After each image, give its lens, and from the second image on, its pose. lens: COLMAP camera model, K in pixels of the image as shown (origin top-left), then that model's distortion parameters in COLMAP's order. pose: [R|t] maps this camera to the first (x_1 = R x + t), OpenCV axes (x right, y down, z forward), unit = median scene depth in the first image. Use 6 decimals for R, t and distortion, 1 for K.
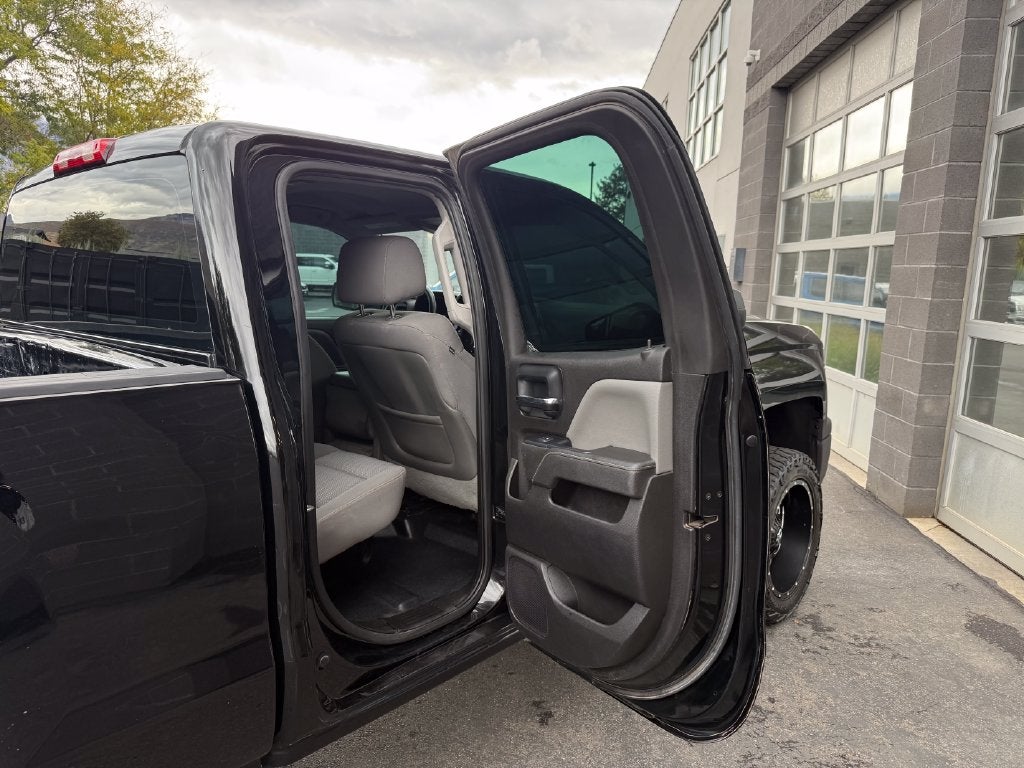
lens RADIAL K [[733.2, 0, 512.0], [0, 733.2, 384.0], [0, 0, 1]] dist [0.008535, -0.007671]
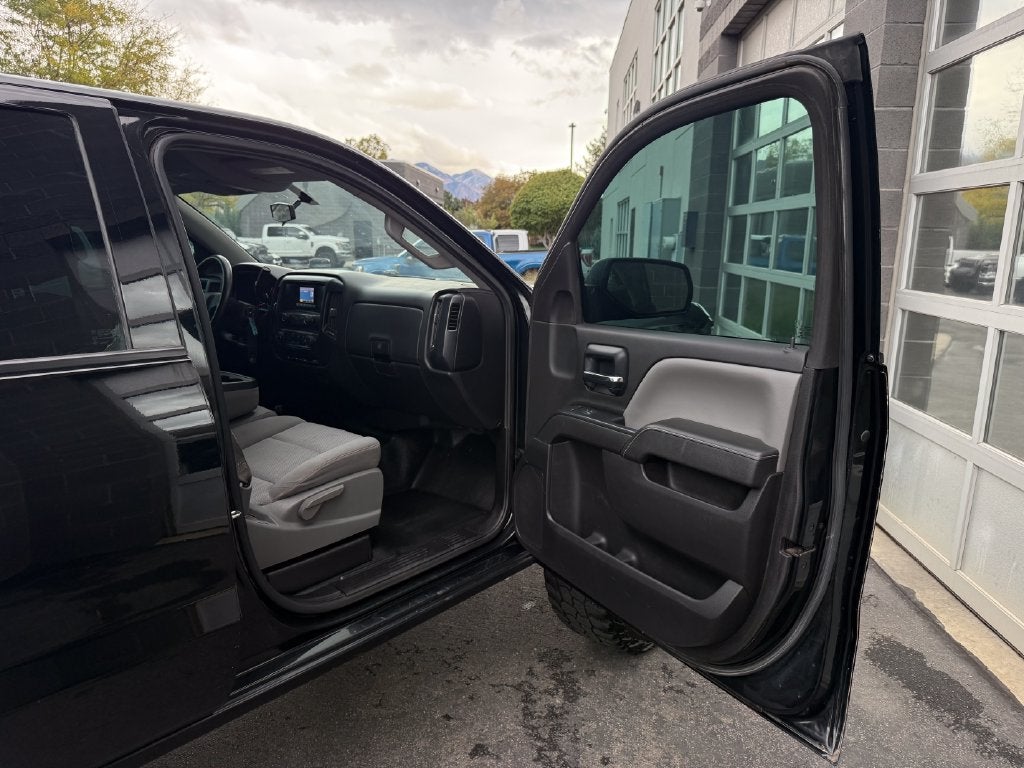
lens RADIAL K [[733.2, 0, 512.0], [0, 733.2, 384.0], [0, 0, 1]] dist [0.008535, -0.007671]
pose [[0.999919, -0.012632, 0.001557, 0.089478], [0.012554, 0.999016, 0.042537, -0.010285], [-0.002093, -0.042514, 0.999094, 0.068667]]
